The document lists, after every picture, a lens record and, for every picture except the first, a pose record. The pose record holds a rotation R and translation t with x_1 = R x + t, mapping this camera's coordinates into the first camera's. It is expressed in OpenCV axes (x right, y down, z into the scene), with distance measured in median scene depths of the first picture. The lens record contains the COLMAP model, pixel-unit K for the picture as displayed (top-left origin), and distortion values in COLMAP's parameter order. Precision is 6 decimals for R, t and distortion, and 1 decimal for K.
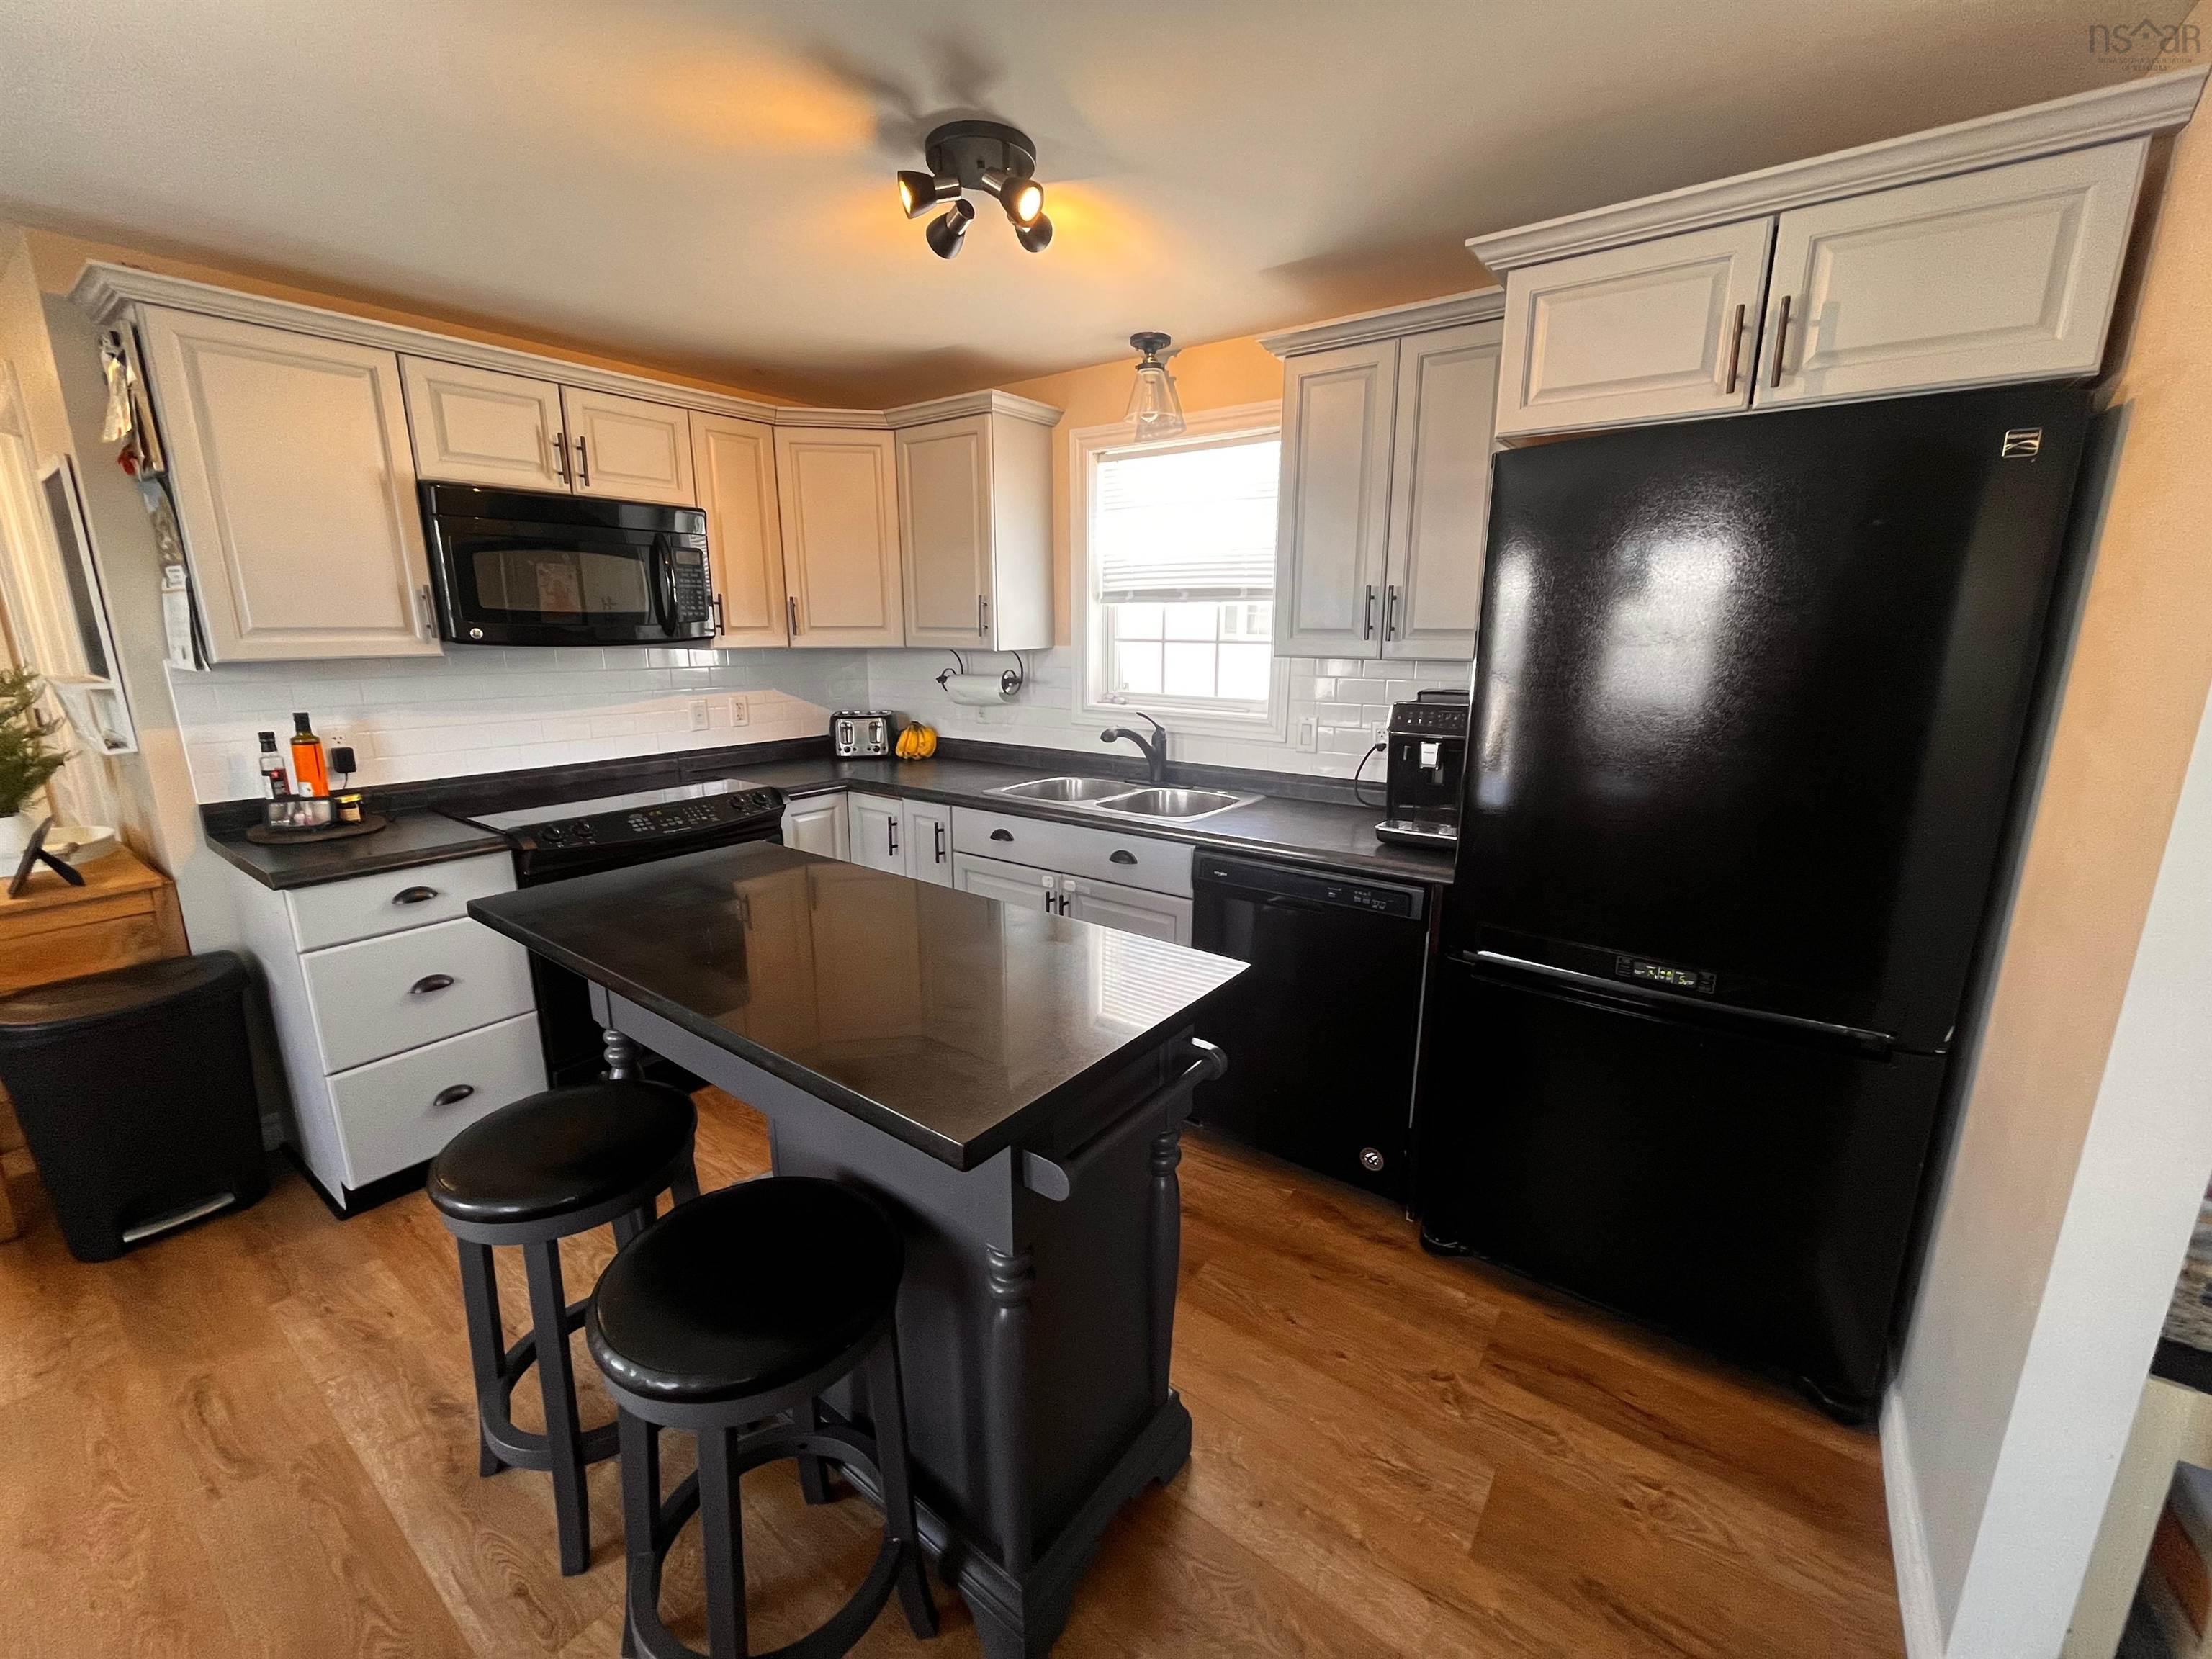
lens RADIAL K [[890.0, 0, 1107.6], [0, 890.0, 822.7], [0, 0, 1]] dist [0.000357, -0.000257]
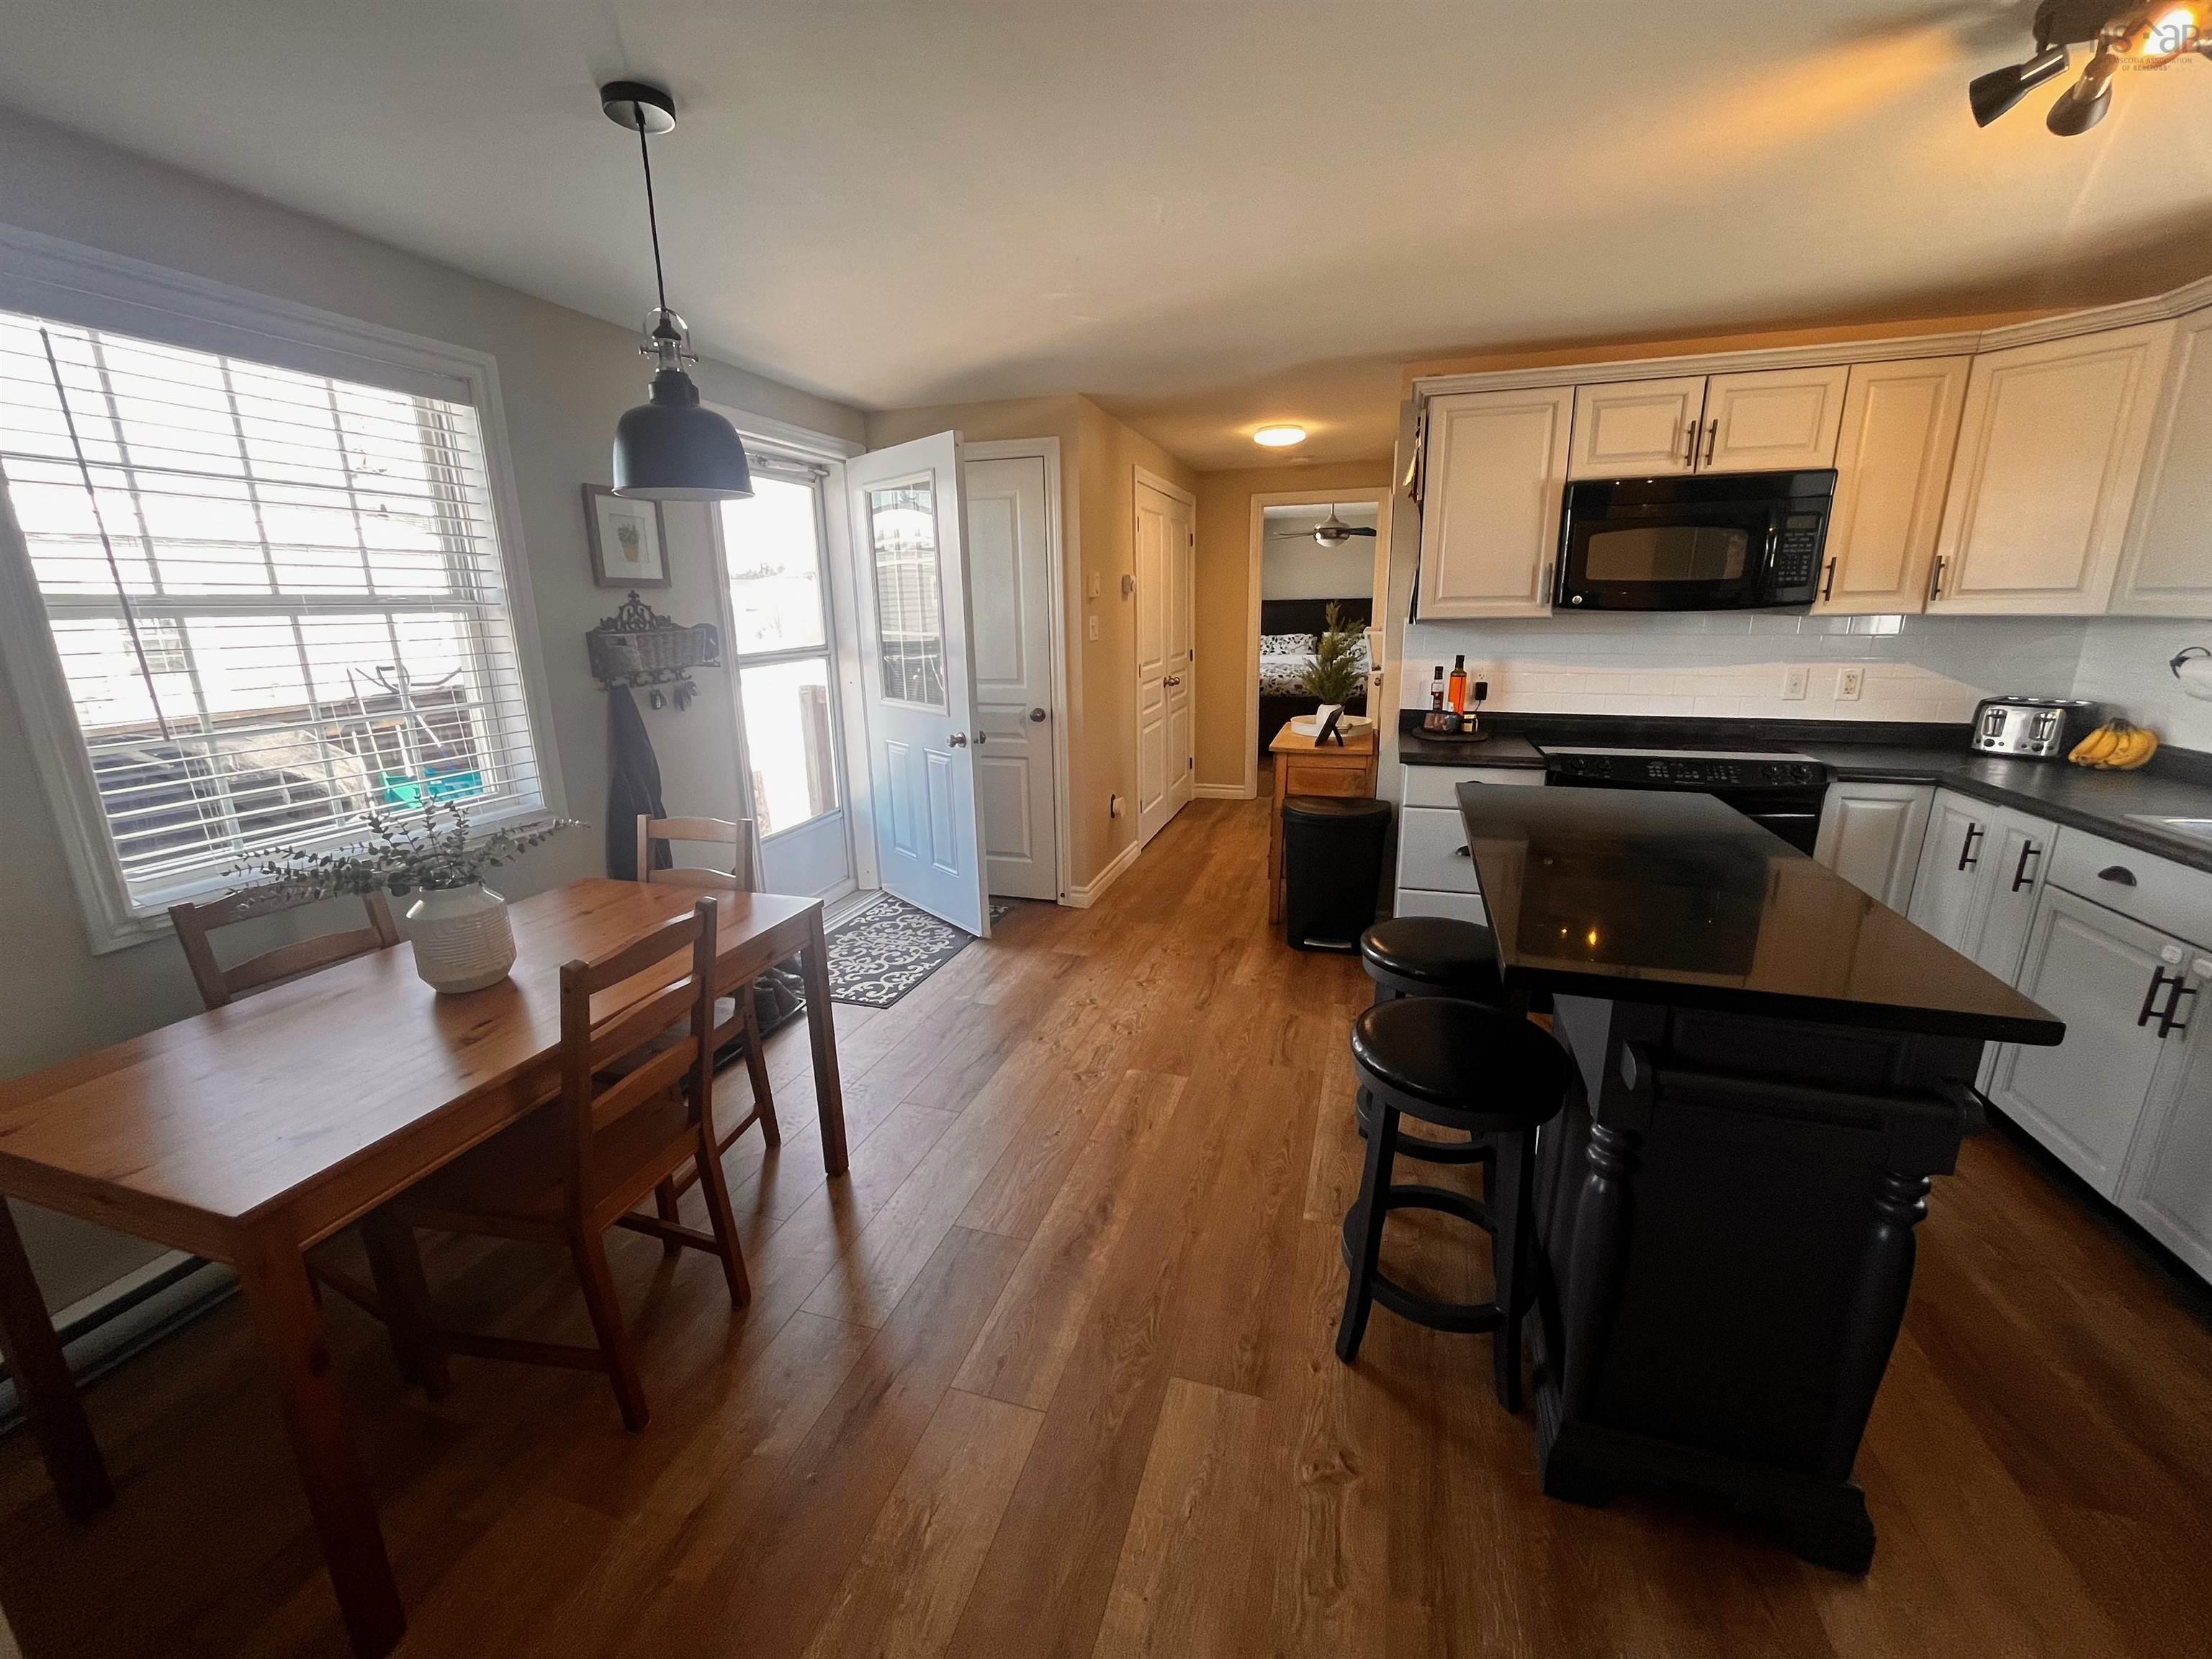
lens RADIAL K [[890.0, 0, 1107.6], [0, 890.0, 822.7], [0, 0, 1]] dist [0.000357, -0.000257]
pose [[0.325190, 0.221817, -0.919265, 0.304465], [-0.193882, 0.967089, 0.164771, 0.014827], [0.925560, 0.124647, 0.357494, -0.031936]]
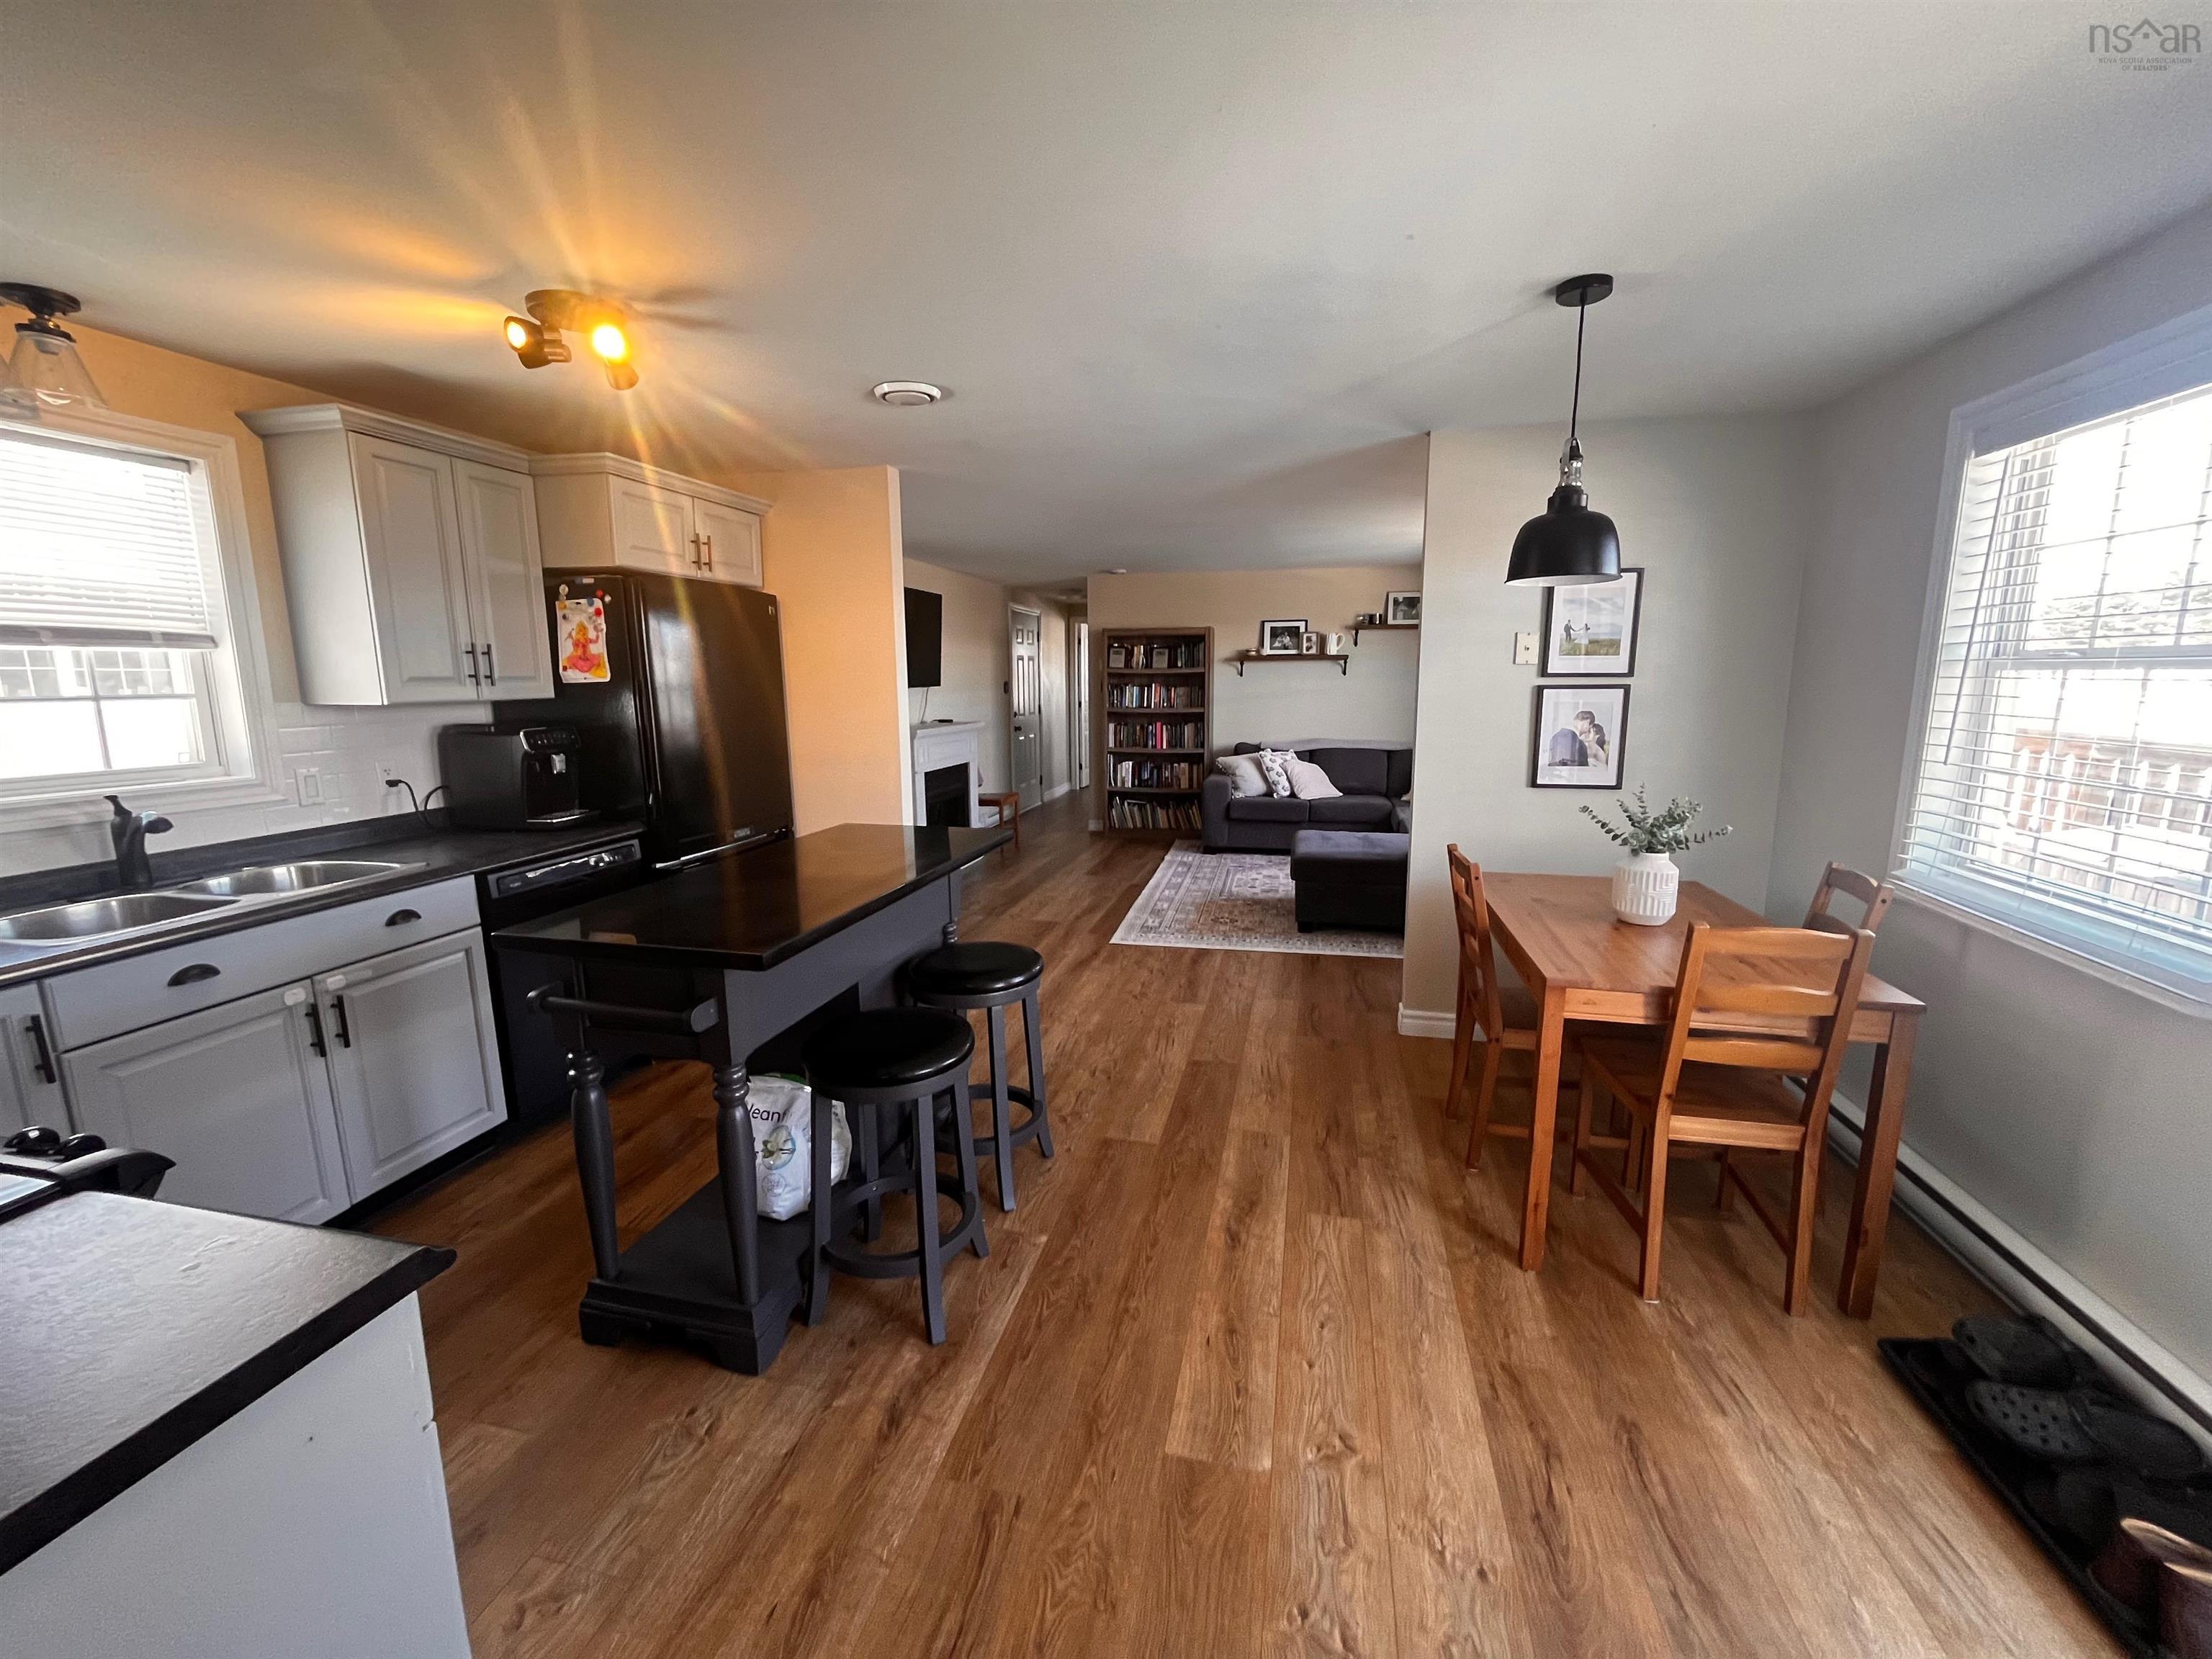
lens RADIAL K [[890.0, 0, 1107.6], [0, 890.0, 822.7], [0, 0, 1]] dist [0.000357, -0.000257]
pose [[-0.393282, -0.149872, 0.907120, -1.141402], [0.205861, 0.947222, 0.245749, -0.137203], [-0.896075, 0.283389, -0.341672, 0.636195]]
